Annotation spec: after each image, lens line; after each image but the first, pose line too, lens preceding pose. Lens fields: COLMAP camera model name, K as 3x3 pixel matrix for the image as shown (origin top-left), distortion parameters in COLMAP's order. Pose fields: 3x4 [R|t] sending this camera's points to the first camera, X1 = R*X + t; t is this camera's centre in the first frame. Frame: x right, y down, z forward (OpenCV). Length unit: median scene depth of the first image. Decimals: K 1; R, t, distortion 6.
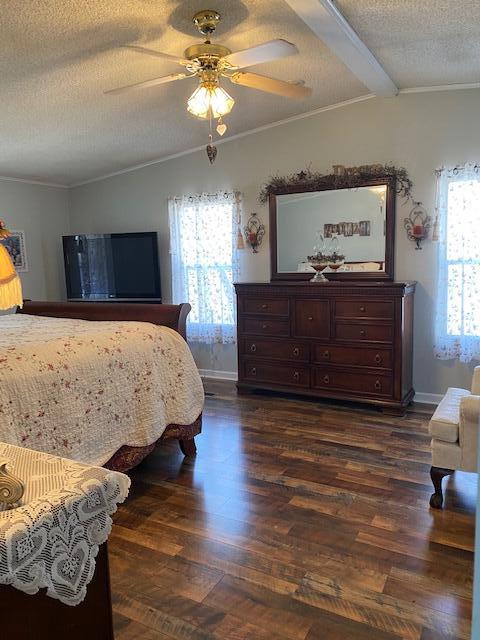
lens RADIAL K [[486.2, 0, 240.0], [0, 486.2, 320.0], [0, 0, 1]] dist [0.052927, -0.001999]
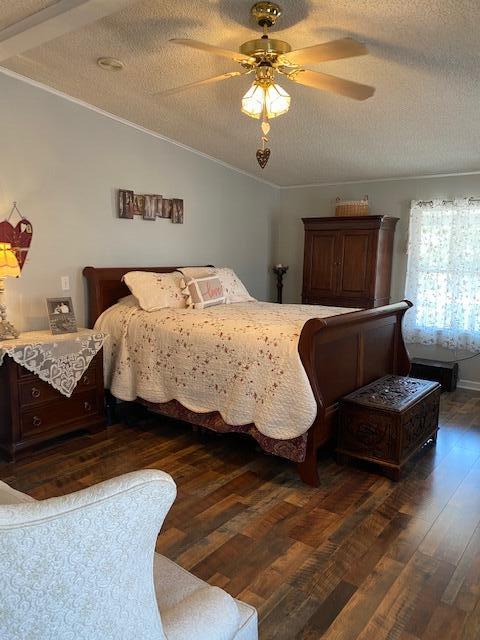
lens RADIAL K [[486.2, 0, 240.0], [0, 486.2, 320.0], [0, 0, 1]] dist [0.052927, -0.001999]
pose [[-0.127537, 0.170845, -0.977009, 0.912293], [-0.144461, 0.971349, 0.188713, -0.211049], [0.981257, 0.165208, -0.099202, 1.110384]]
